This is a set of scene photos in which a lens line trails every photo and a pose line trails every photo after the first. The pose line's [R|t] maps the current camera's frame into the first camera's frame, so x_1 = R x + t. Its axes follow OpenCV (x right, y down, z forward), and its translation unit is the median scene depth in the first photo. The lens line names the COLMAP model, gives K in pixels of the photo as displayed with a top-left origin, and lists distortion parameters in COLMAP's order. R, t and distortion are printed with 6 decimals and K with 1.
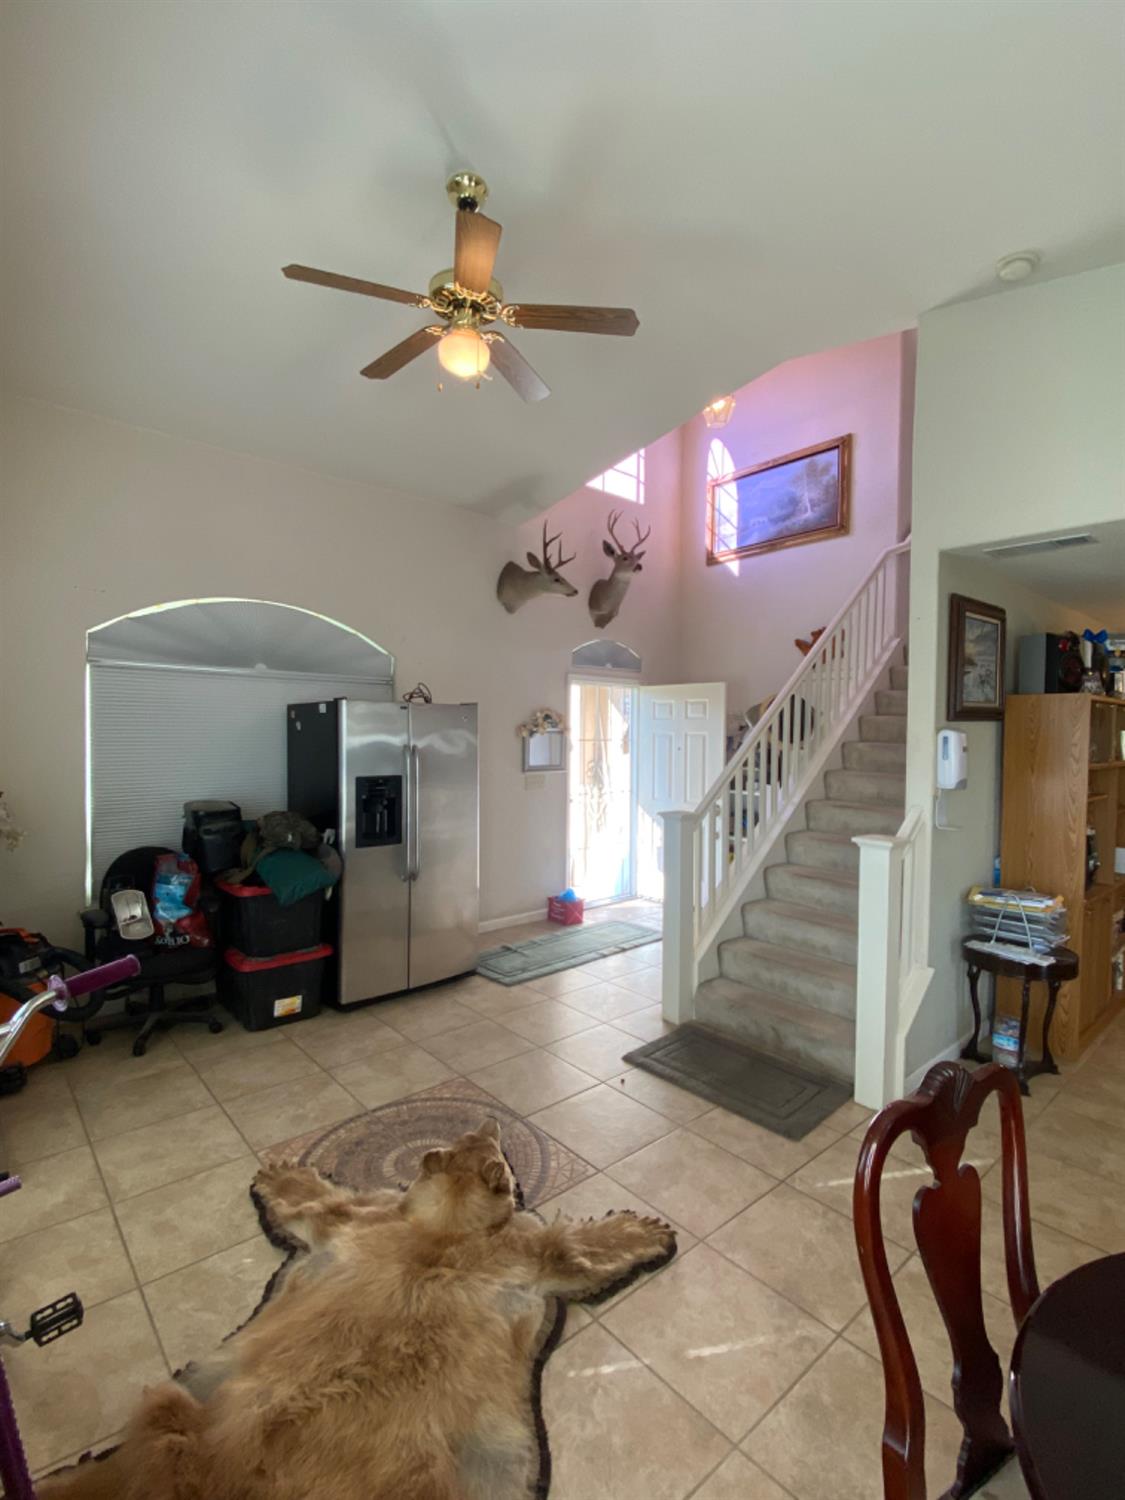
lens RADIAL K [[706.0, 0, 563.7], [0, 706.0, 753.0], [0, 0, 1]] dist [0.001297, -0.000156]
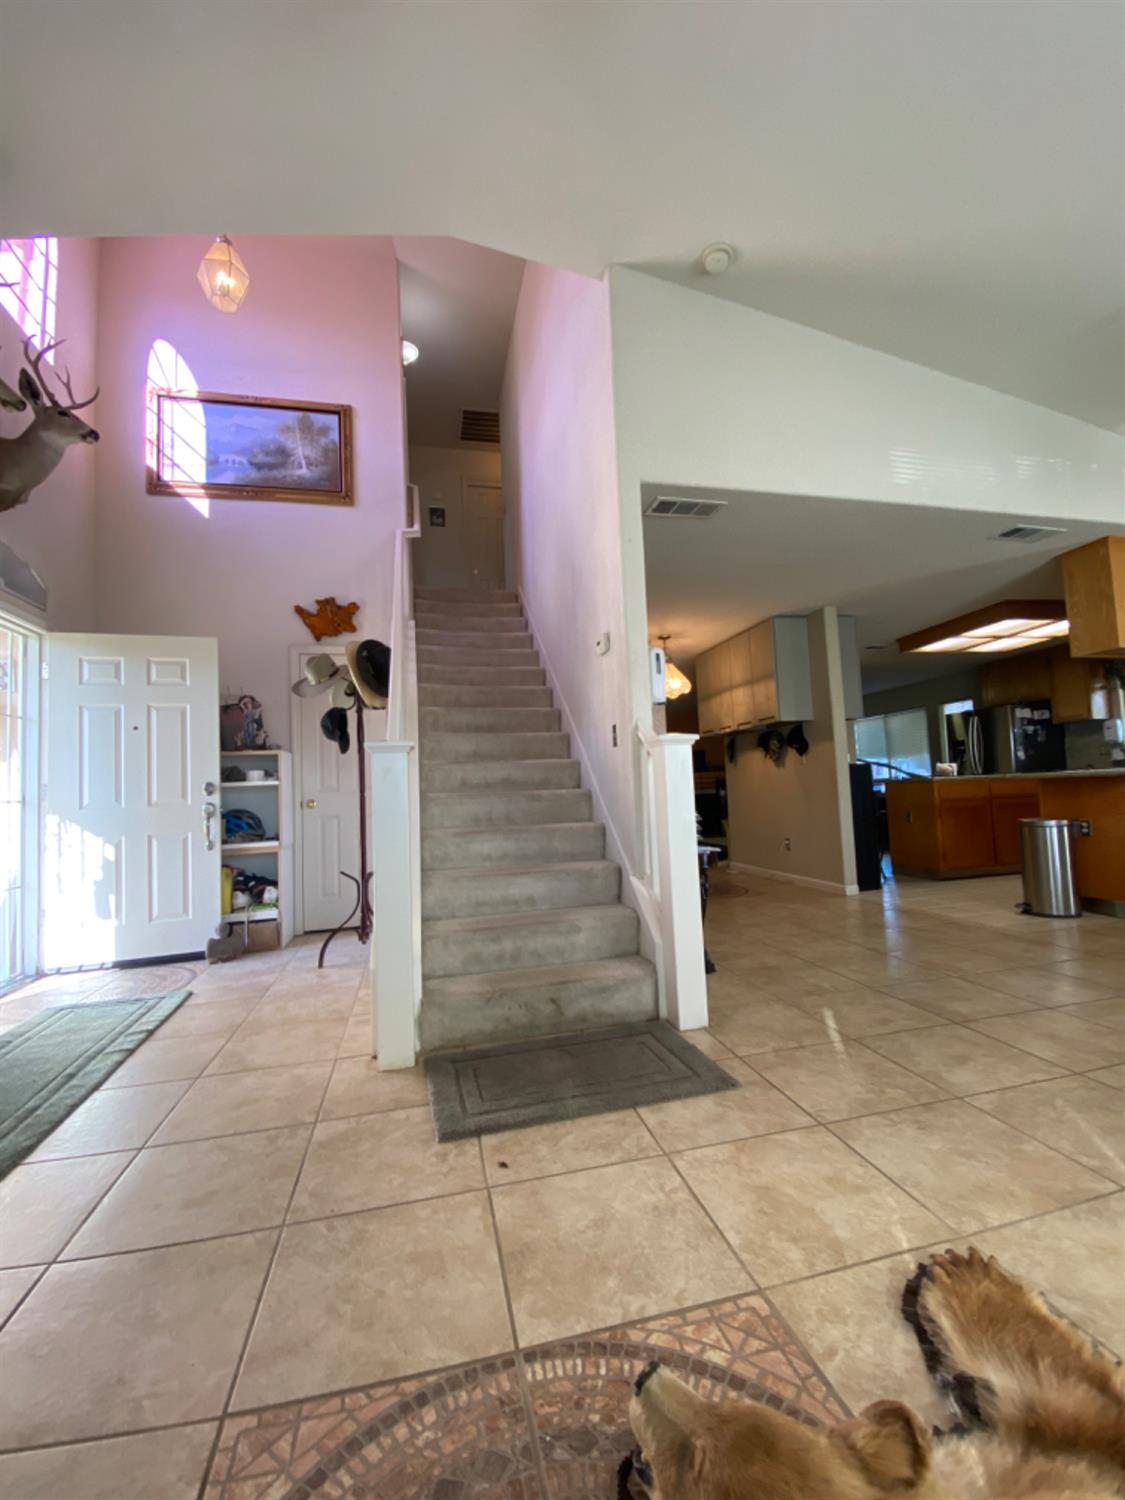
lens RADIAL K [[619.8, 0, 559.4], [0, 619.8, 745.7], [0, 0, 1]] dist [0.004435, -0.000368]
pose [[0.462739, 0.036686, 0.885735, -0.190534], [0.079502, 0.993400, -0.082680, 0.100061], [-0.882923, 0.108677, 0.456768, 0.390088]]
